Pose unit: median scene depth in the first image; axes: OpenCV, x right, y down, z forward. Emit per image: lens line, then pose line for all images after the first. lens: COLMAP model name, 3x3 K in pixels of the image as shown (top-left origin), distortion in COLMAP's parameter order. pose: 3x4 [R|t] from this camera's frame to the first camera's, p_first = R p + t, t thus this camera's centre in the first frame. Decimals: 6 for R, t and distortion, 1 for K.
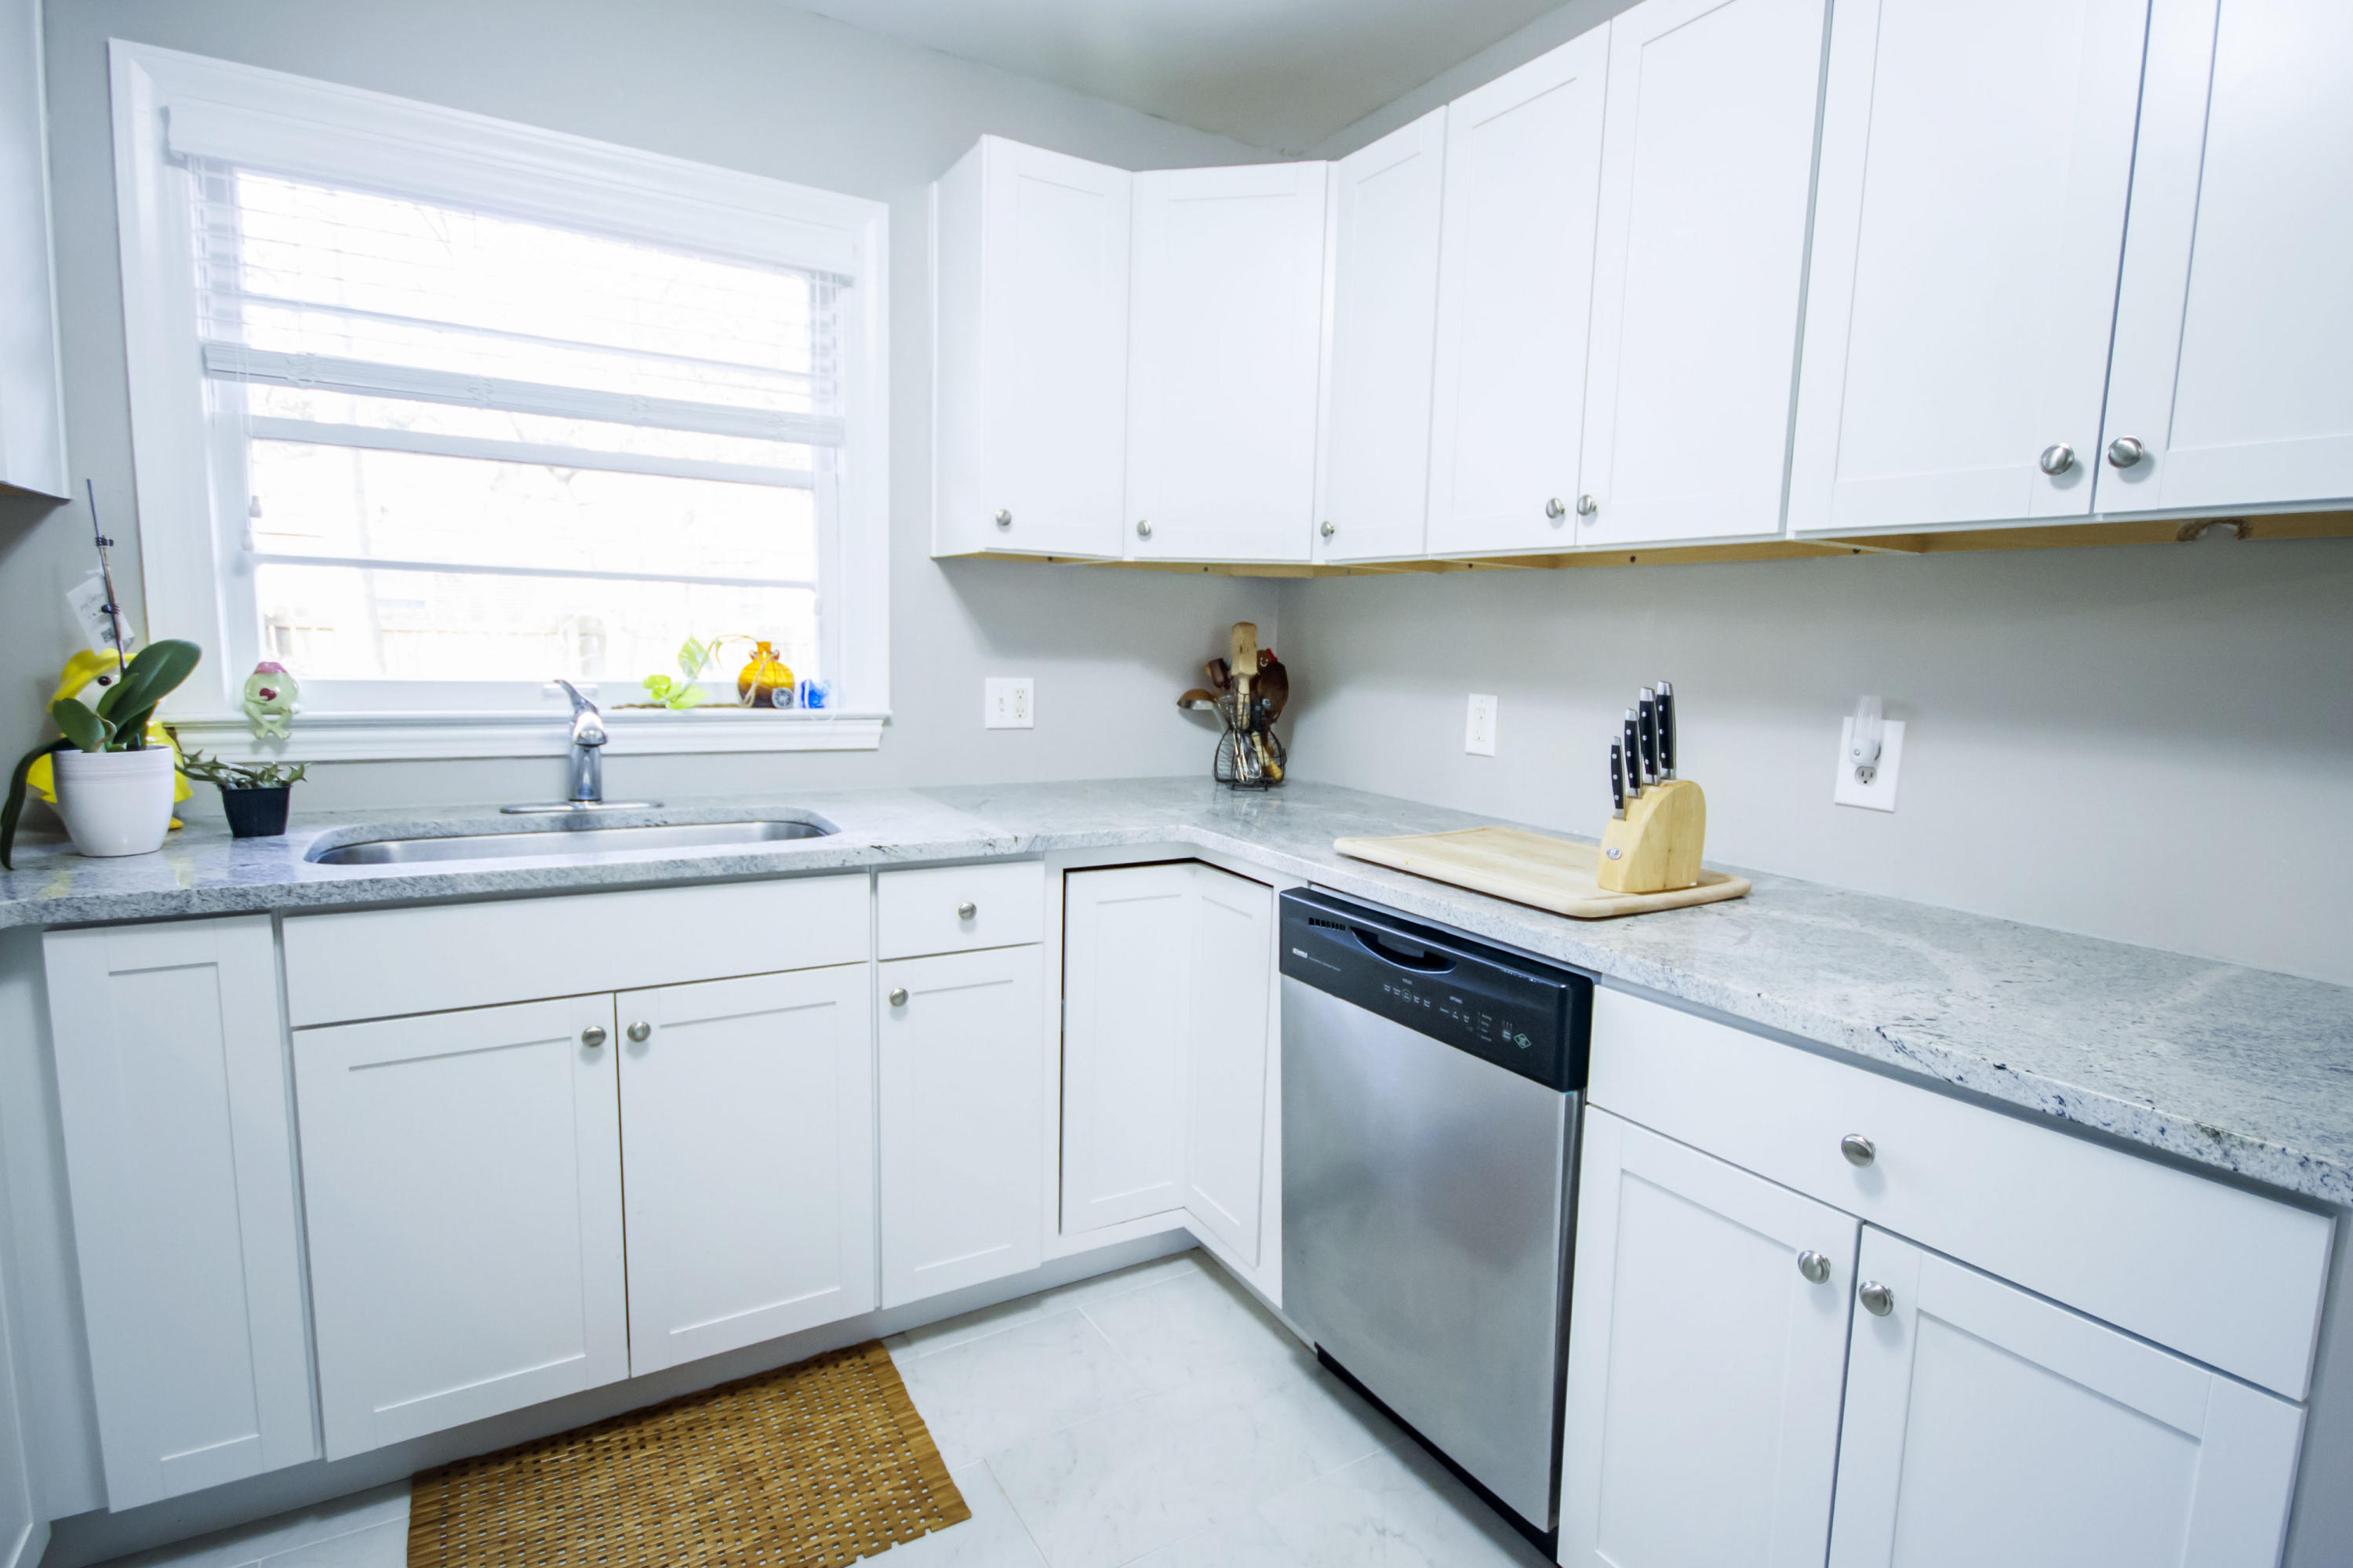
lens RADIAL K [[1182.3, 0, 1231.7], [0, 1182.3, 786.3], [0, 0, 1]] dist [0.003408, -0.001281]
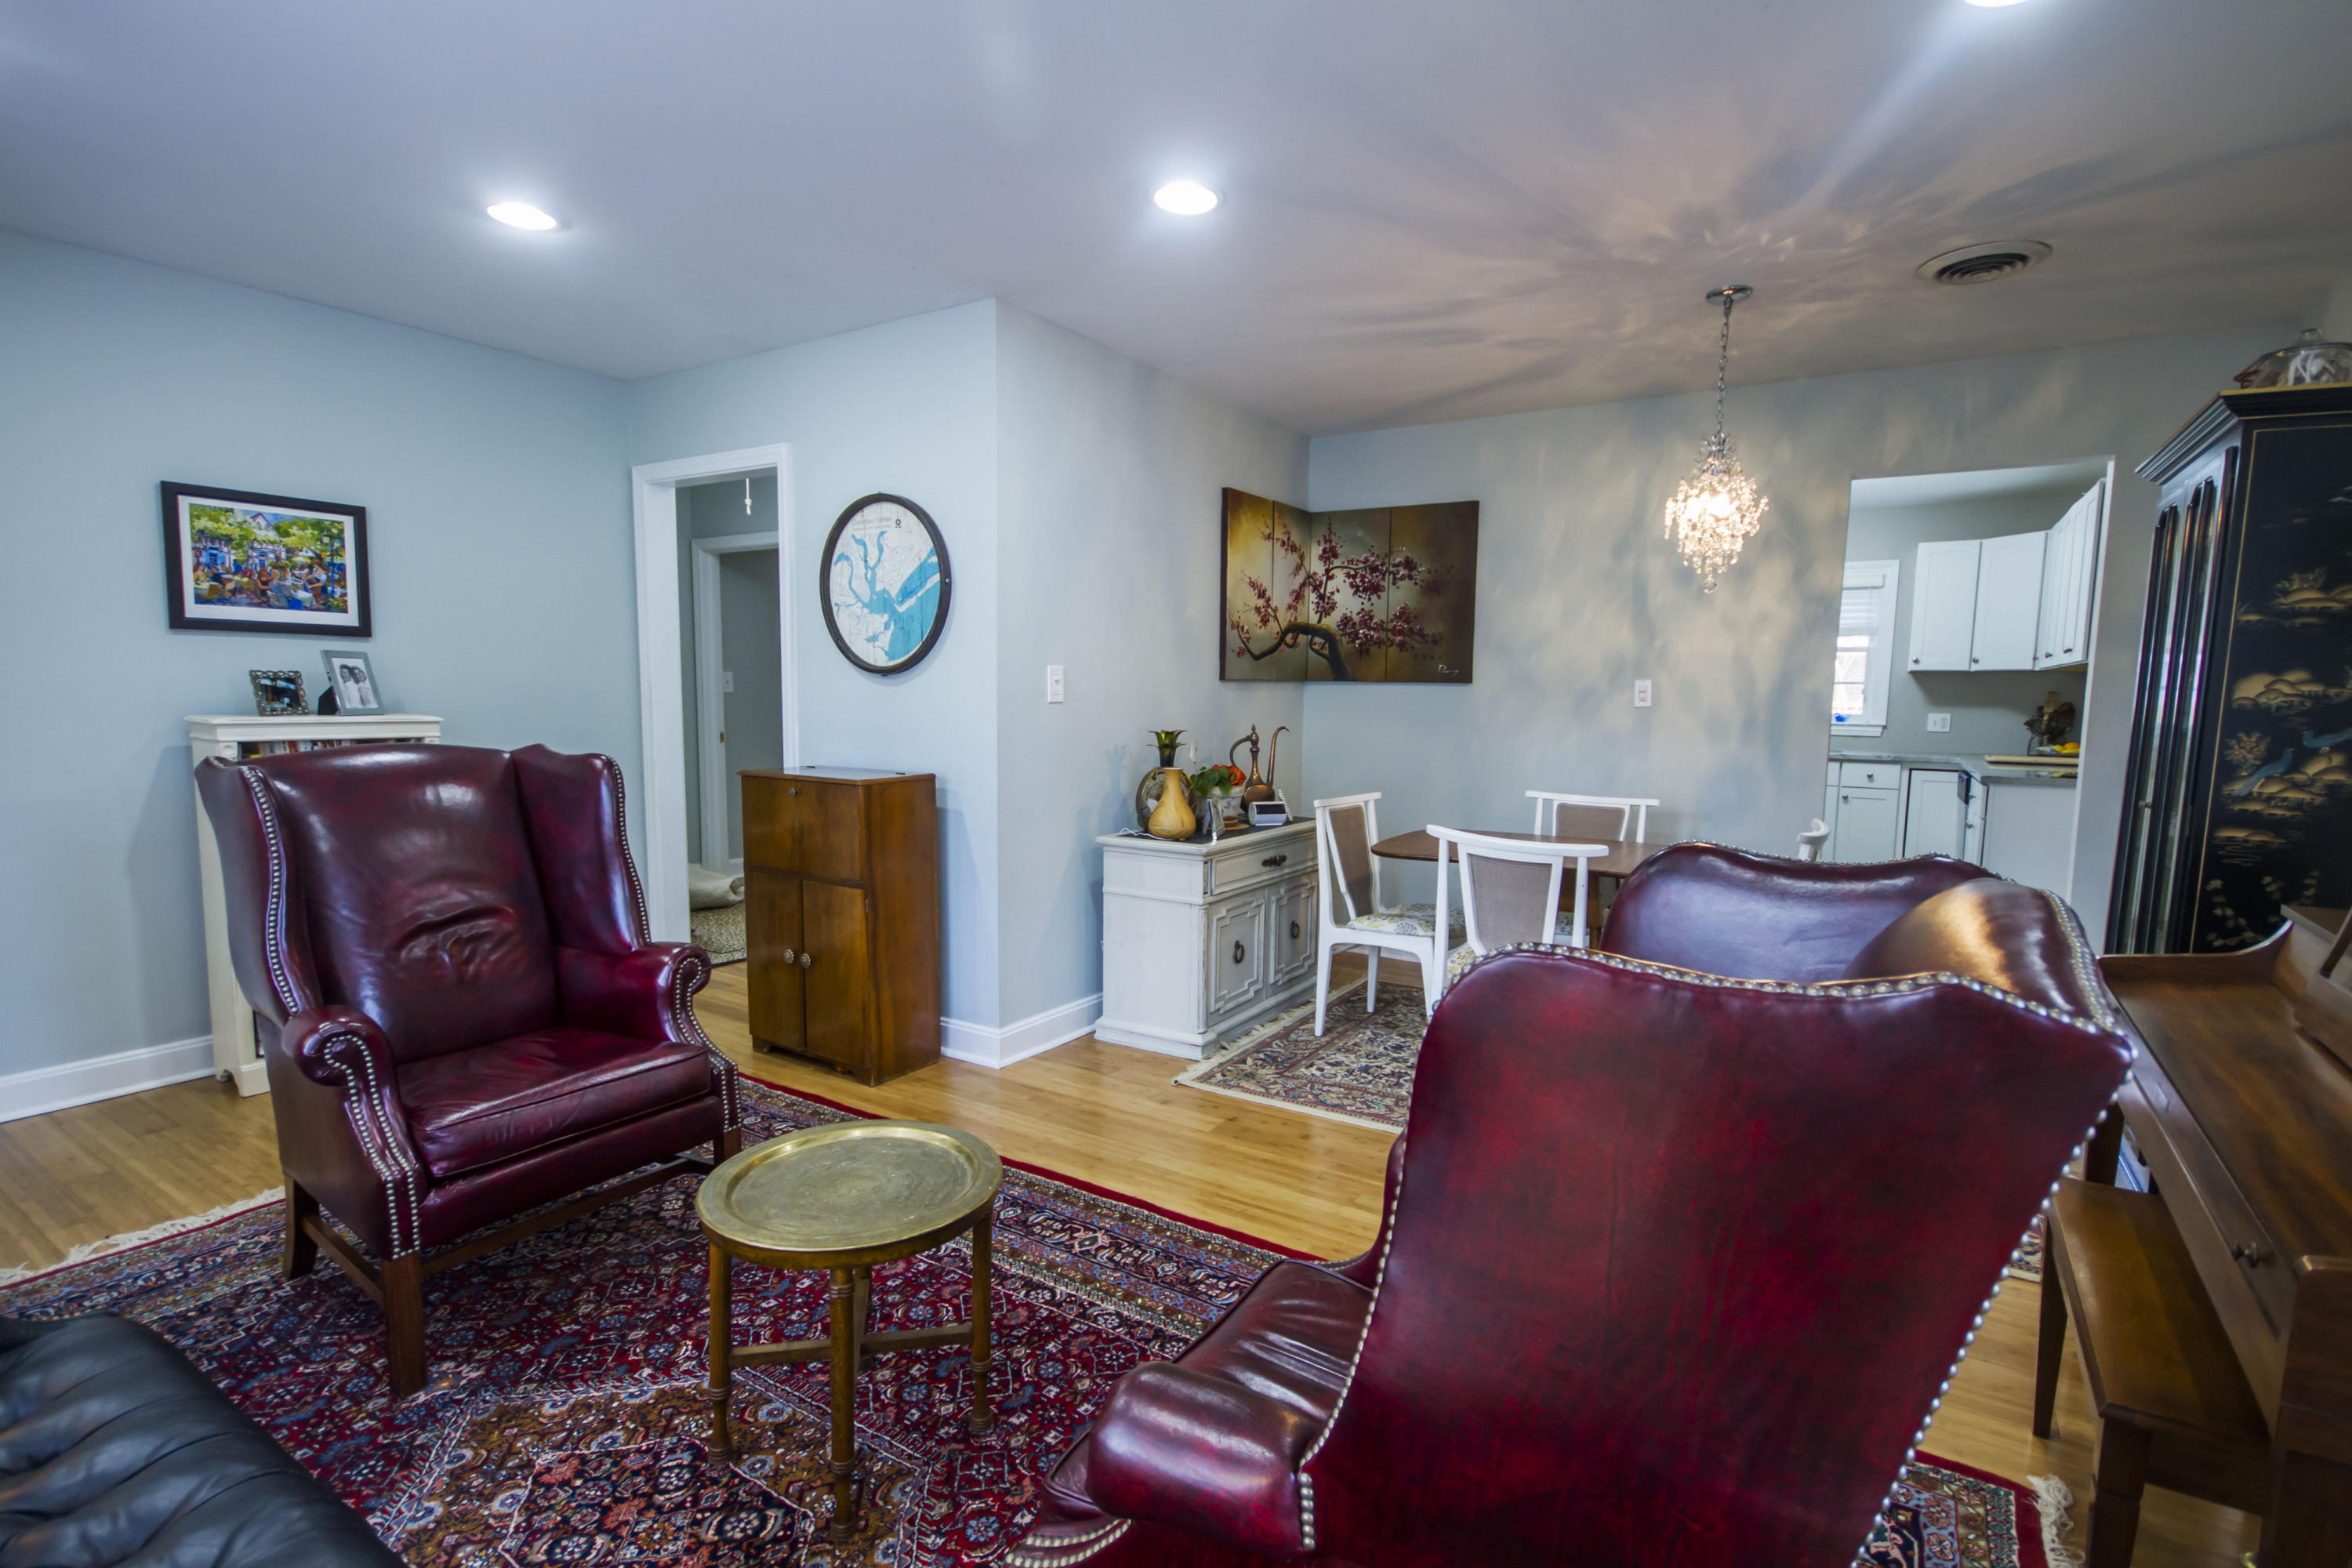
lens RADIAL K [[1107.1, 0, 1179.1], [0, 1107.1, 807.5], [0, 0, 1]] dist [0.000451, -0.000020]
pose [[0.421812, 0.071768, -0.903839, 2.111489], [-0.111464, 0.993405, 0.026860, 0.379296], [0.899806, 0.089415, 0.427030, -2.502234]]
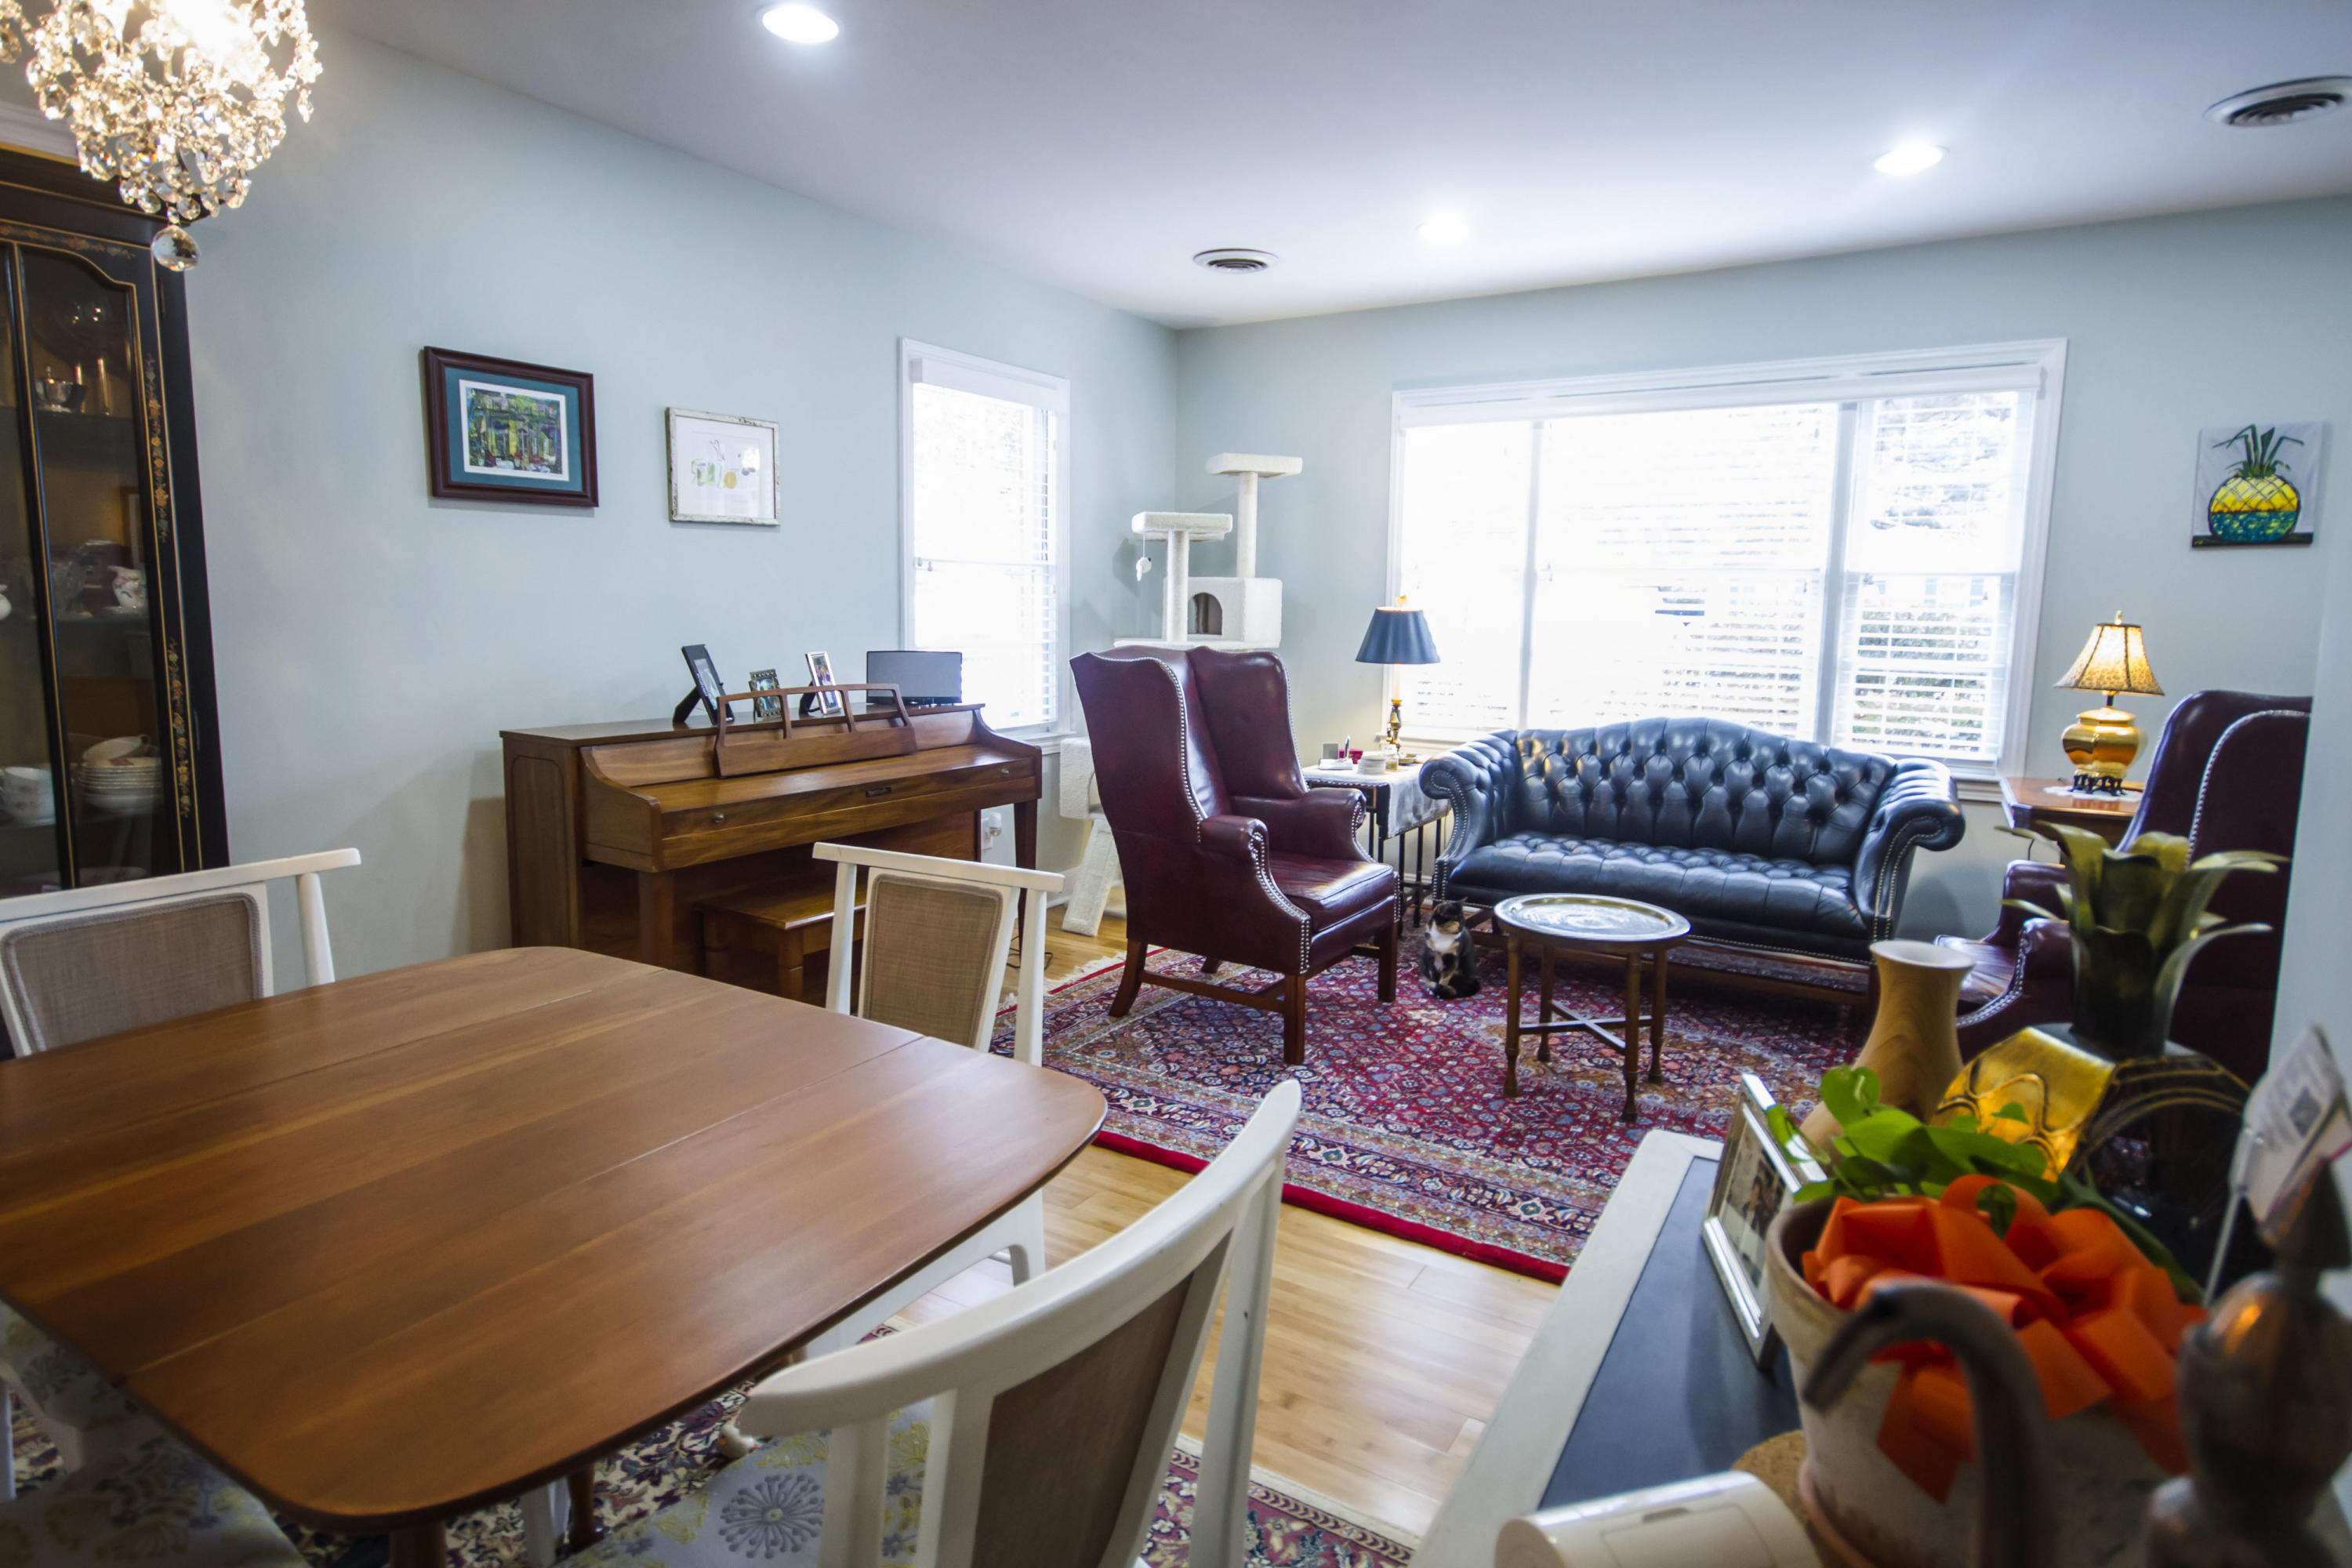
lens RADIAL K [[1265.8, 0, 1181.3], [0, 1265.8, 754.9], [0, 0, 1]] dist [-0.001477, 0.011127]
pose [[-0.438304, -0.148141, 0.886535, -0.204954], [0.079882, 0.976001, 0.202585, 0.133672], [-0.895270, 0.159612, -0.415952, -1.072188]]
